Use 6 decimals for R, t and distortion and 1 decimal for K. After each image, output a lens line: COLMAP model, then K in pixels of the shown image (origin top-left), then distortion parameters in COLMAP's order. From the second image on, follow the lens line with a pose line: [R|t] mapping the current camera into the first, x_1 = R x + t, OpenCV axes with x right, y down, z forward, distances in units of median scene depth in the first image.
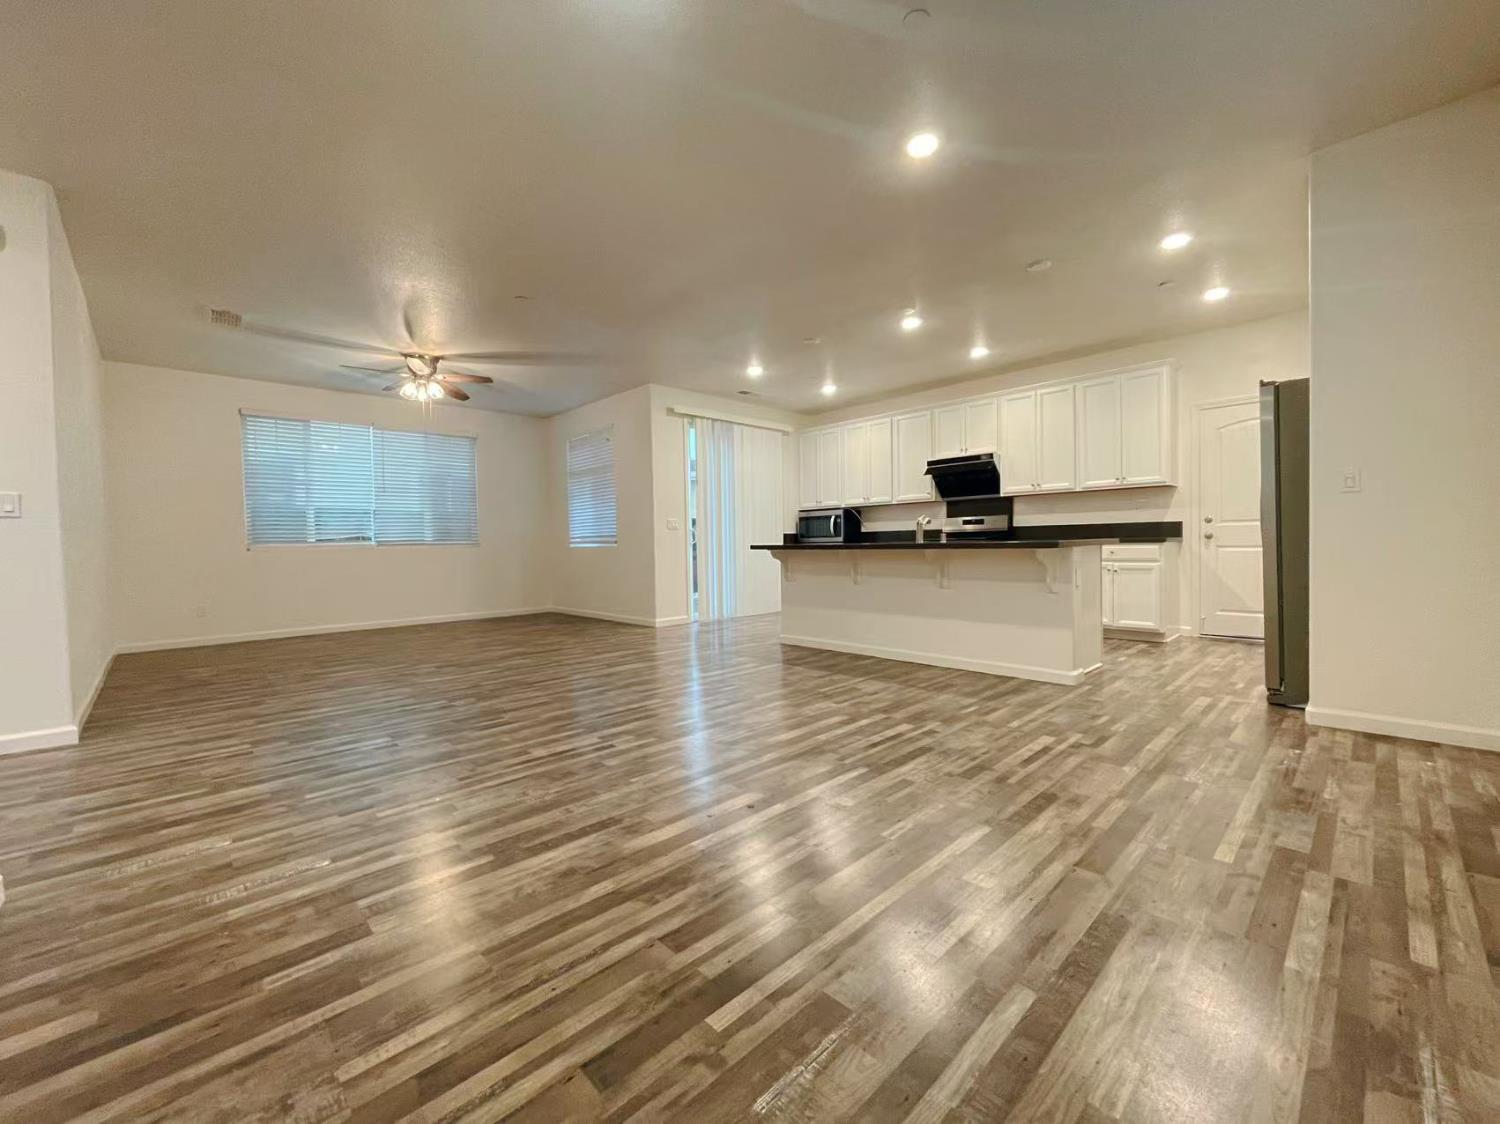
lens RADIAL K [[611.5, 0, 745.0], [0, 611.5, 561.5], [0, 0, 1]] dist [-0.001404, 0.000195]
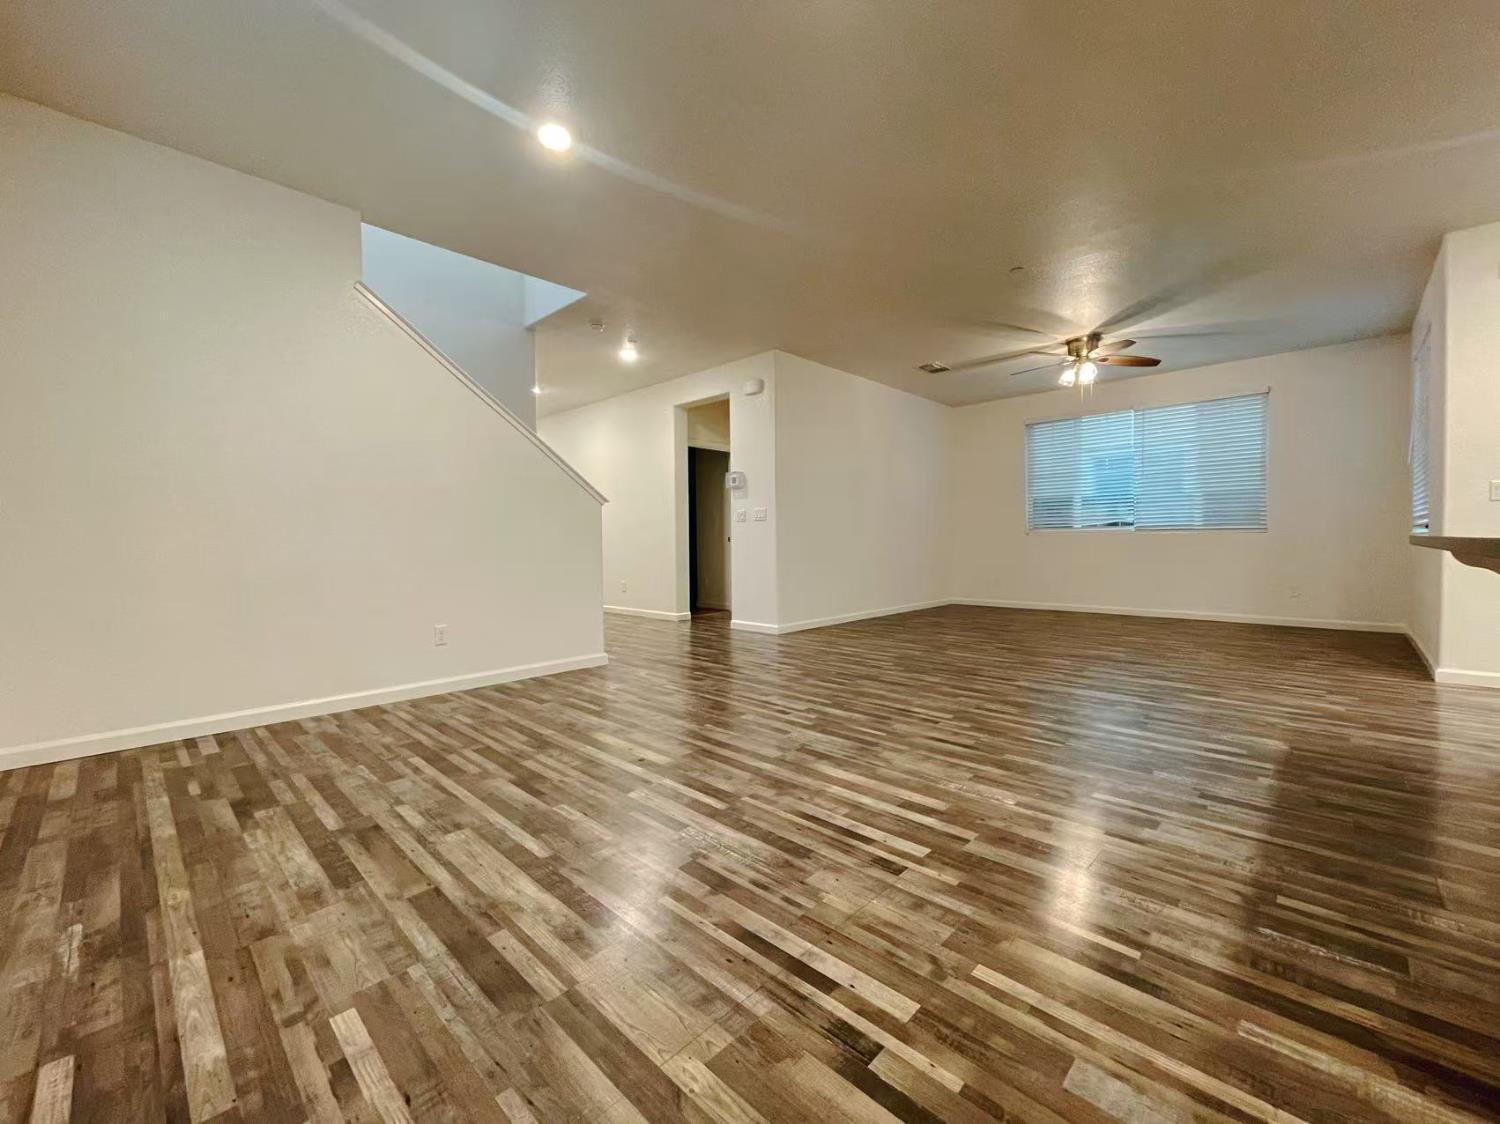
lens RADIAL K [[611.5, 0, 749.6], [0, 611.5, 555.4], [0, 0, 1]] dist [-0.001404, 0.000195]
pose [[0.042837, 0.042281, -0.998187, 0.363323], [-0.020920, 0.998923, 0.041414, -0.015461], [0.998863, 0.019108, 0.043675, 0.351686]]
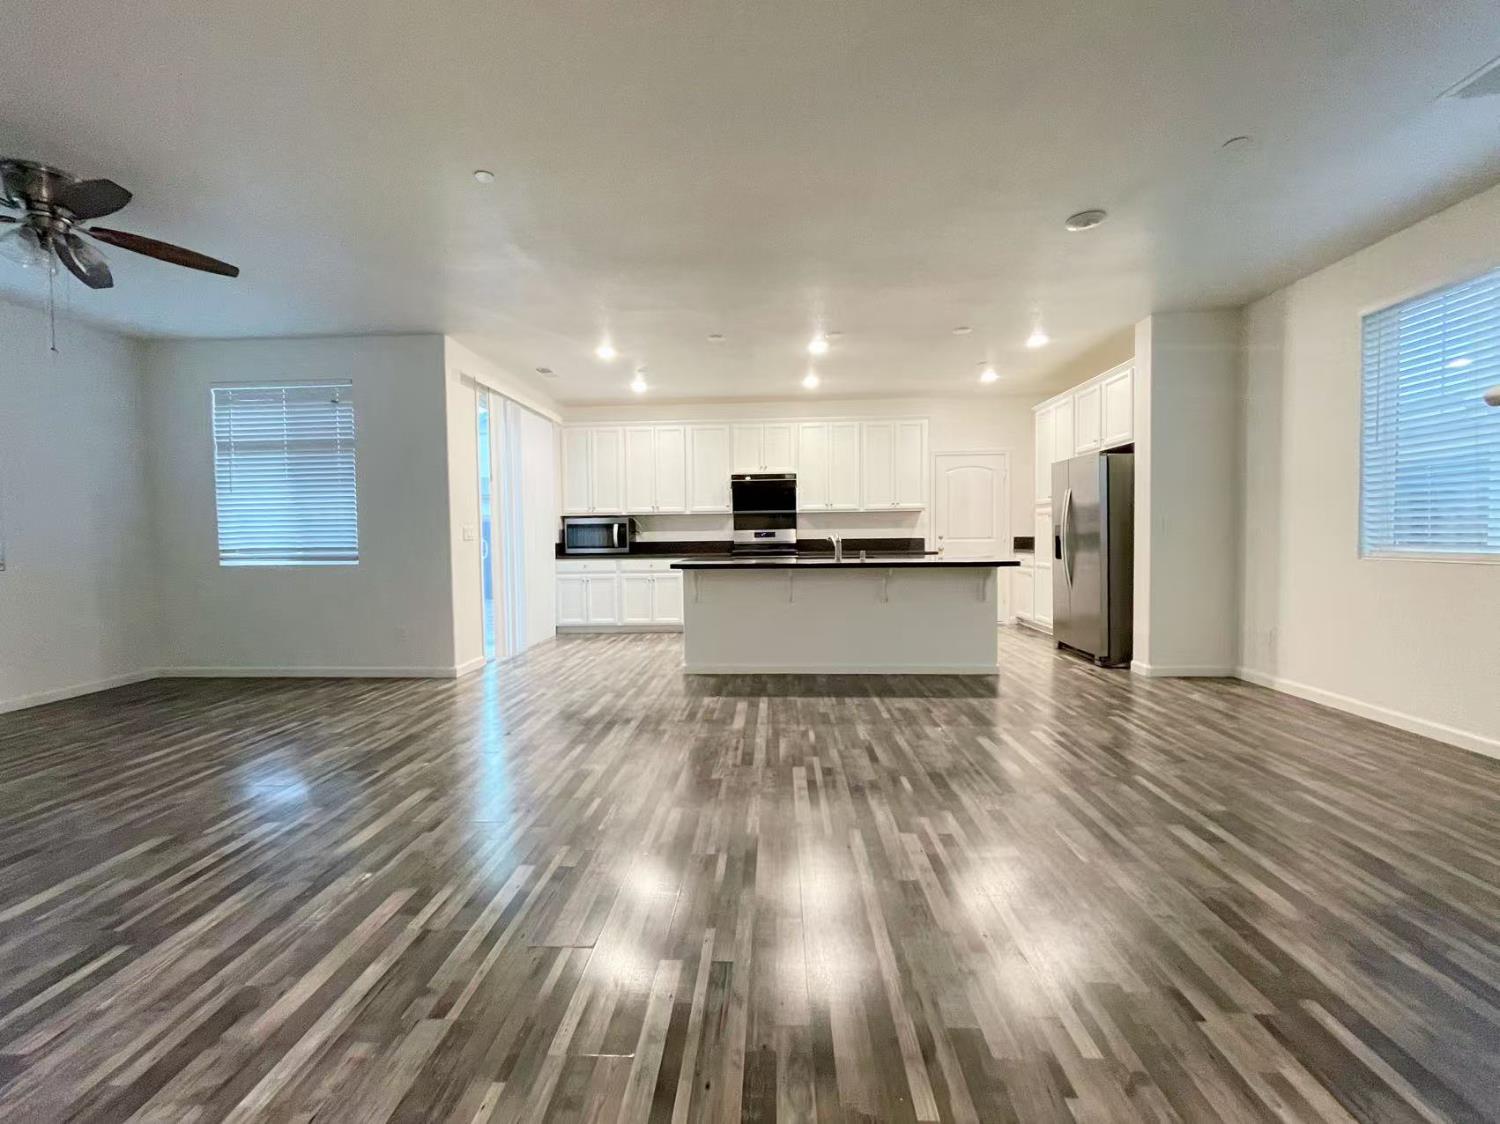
lens RADIAL K [[611.5, 0, 745.0], [0, 611.5, 559.1], [0, 0, 1]] dist [-0.001404, 0.000195]
pose [[0.729242, -0.019016, 0.683992, -0.383853], [0.020062, 0.999778, 0.006407, -0.028780], [-0.683962, 0.009050, 0.729461, 0.238053]]
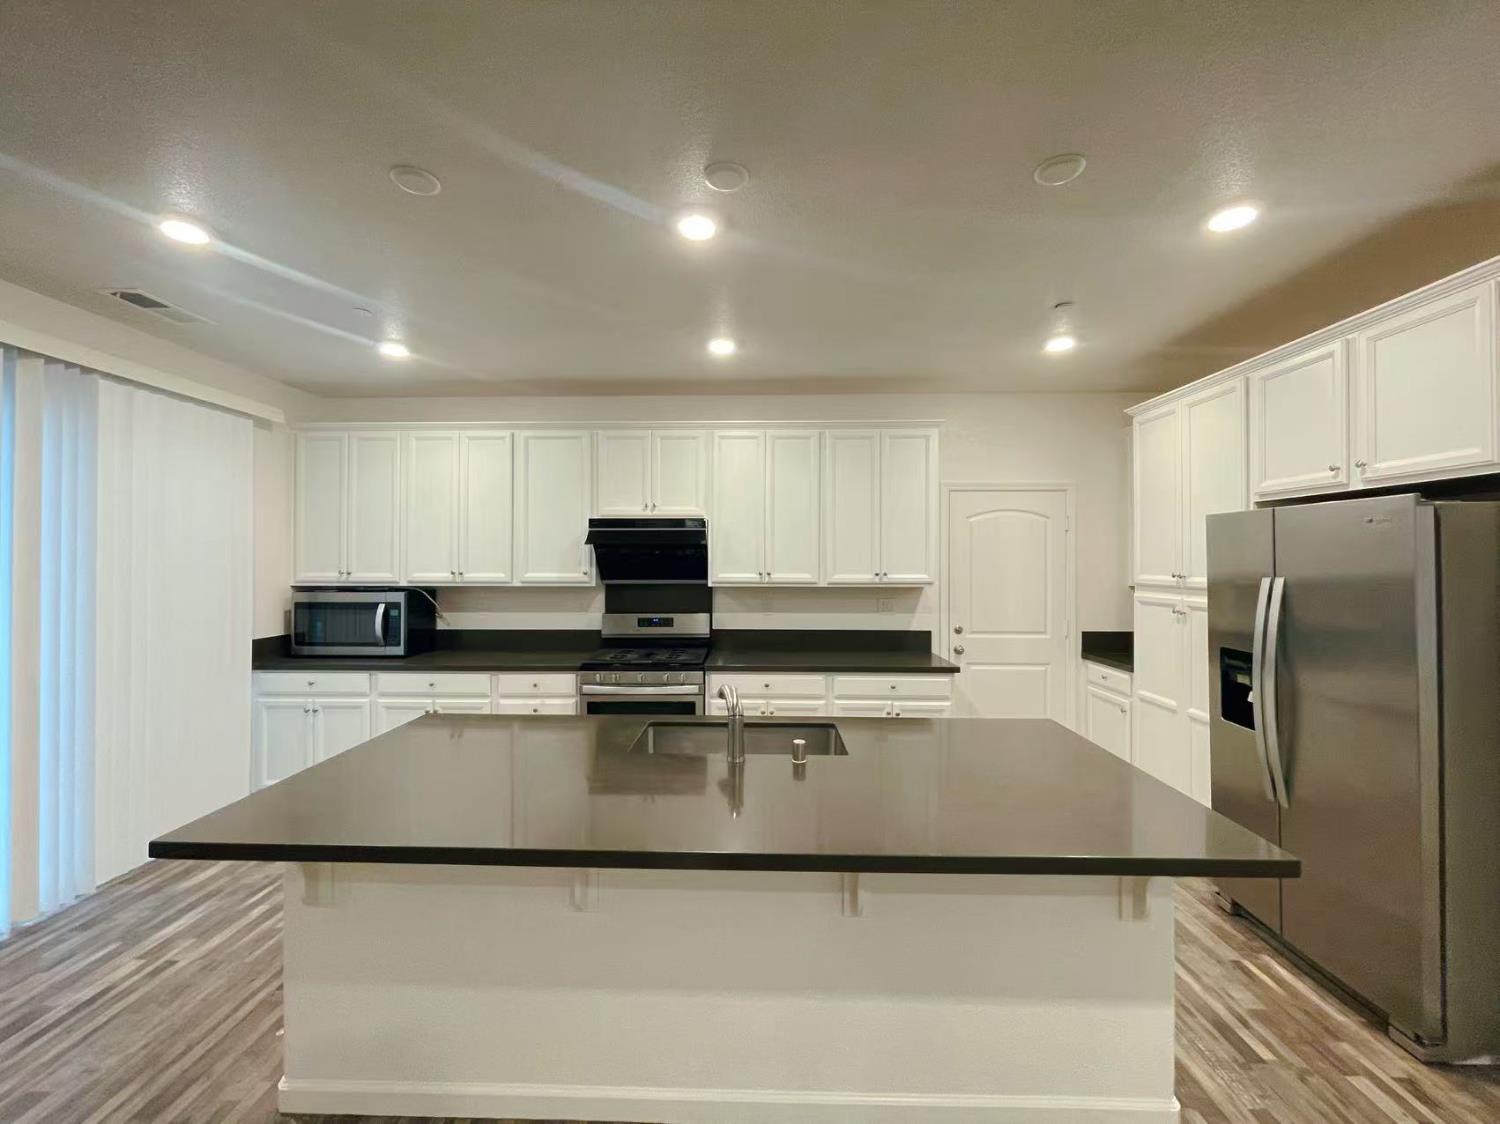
lens RADIAL K [[611.5, 0, 741.7], [0, 611.5, 562.0], [0, 0, 1]] dist [-0.001404, 0.000195]
pose [[0.709972, 0.019743, 0.703953, -0.000353], [0.007032, 0.999358, -0.035120, -0.102078], [-0.704195, 0.029885, 0.709377, 0.494191]]
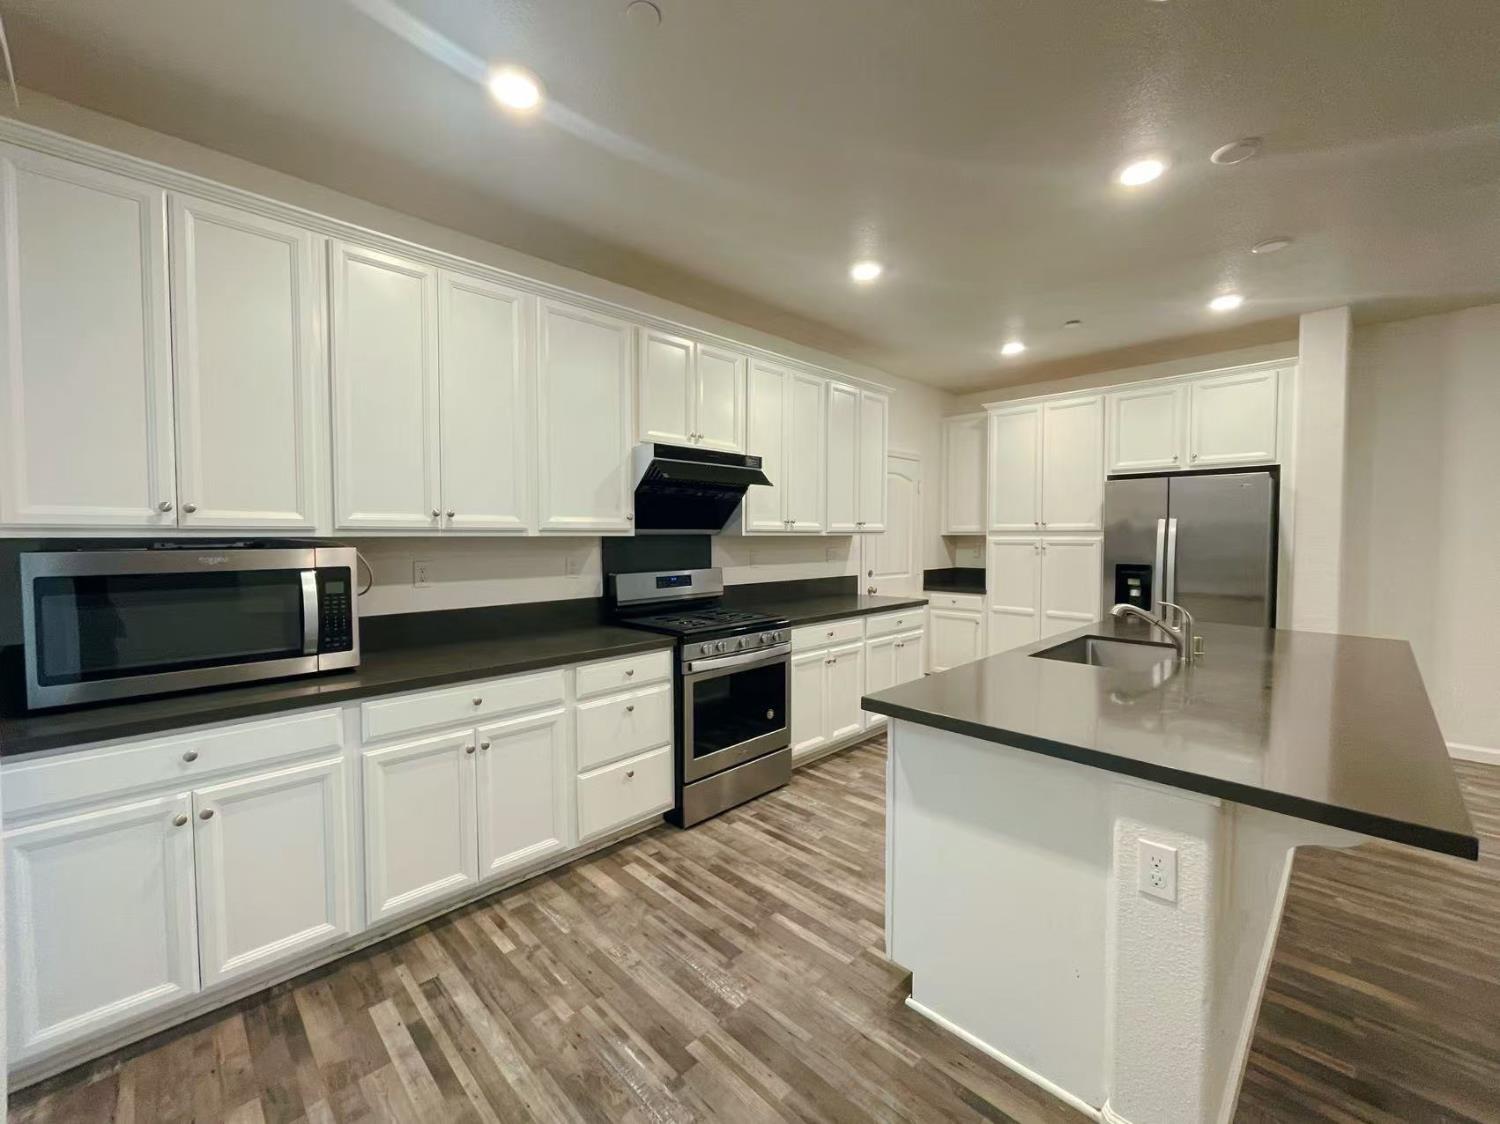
lens RADIAL K [[611.5, 0, 742.8], [0, 611.5, 556.2], [0, 0, 1]] dist [-0.001404, 0.000195]
pose [[-0.009868, -0.016478, 0.999816, -0.125673], [0.032319, 0.999337, 0.016789, -0.090724], [-0.999429, 0.032478, -0.009329, 0.937408]]
